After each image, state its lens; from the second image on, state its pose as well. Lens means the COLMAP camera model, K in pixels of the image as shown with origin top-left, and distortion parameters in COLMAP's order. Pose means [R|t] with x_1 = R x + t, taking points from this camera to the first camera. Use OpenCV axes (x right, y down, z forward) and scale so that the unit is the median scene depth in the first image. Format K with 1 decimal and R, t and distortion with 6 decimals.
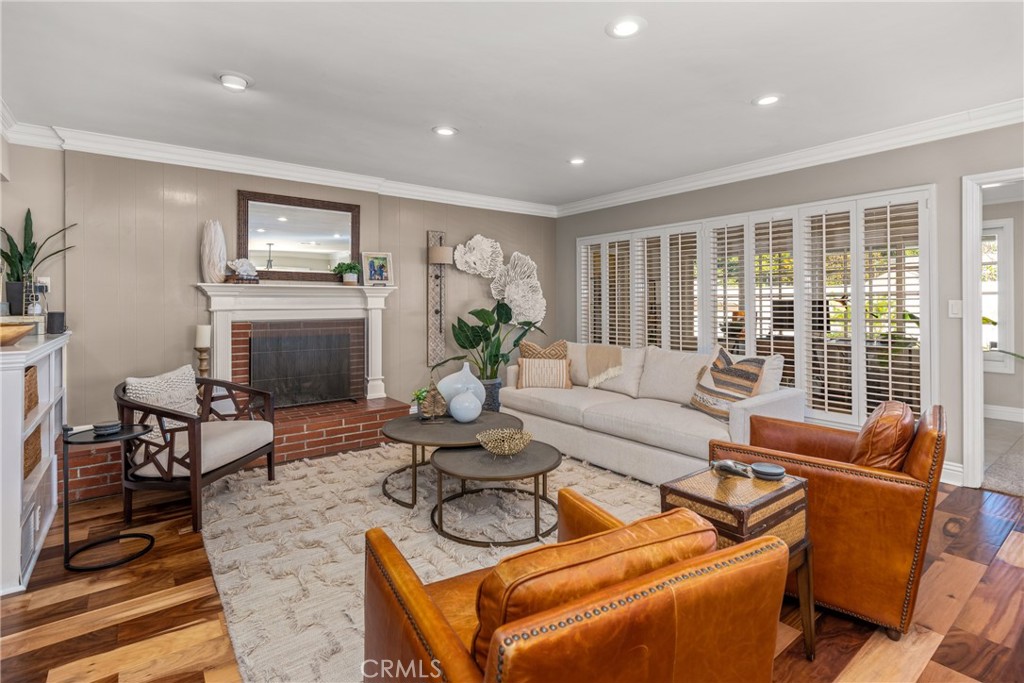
lens RADIAL K [[486.3, 0, 531.3], [0, 486.3, 304.0], [0, 0, 1]] dist [-0.001065, 0.000820]
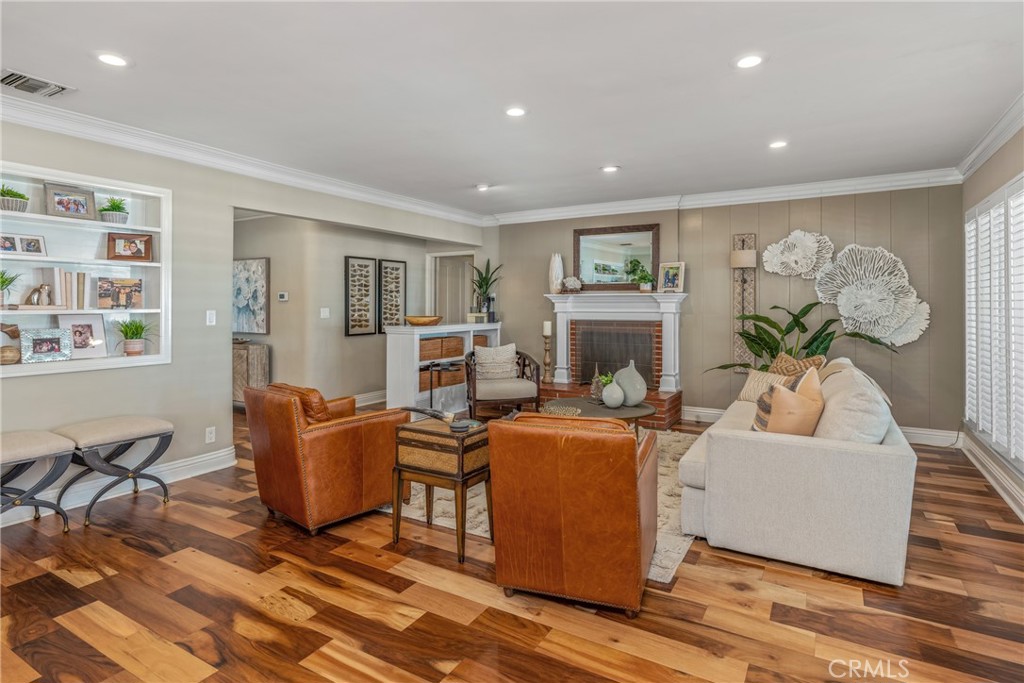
lens RADIAL K [[549.8, 0, 519.8], [0, 549.8, 305.8], [0, 0, 1]] dist [-0.003467, -0.000576]
pose [[0.380349, 0.004835, -0.924830, 0.777577], [-0.002615, 0.999988, 0.004153, -0.010937], [0.924839, 0.000838, 0.380358, 0.199968]]
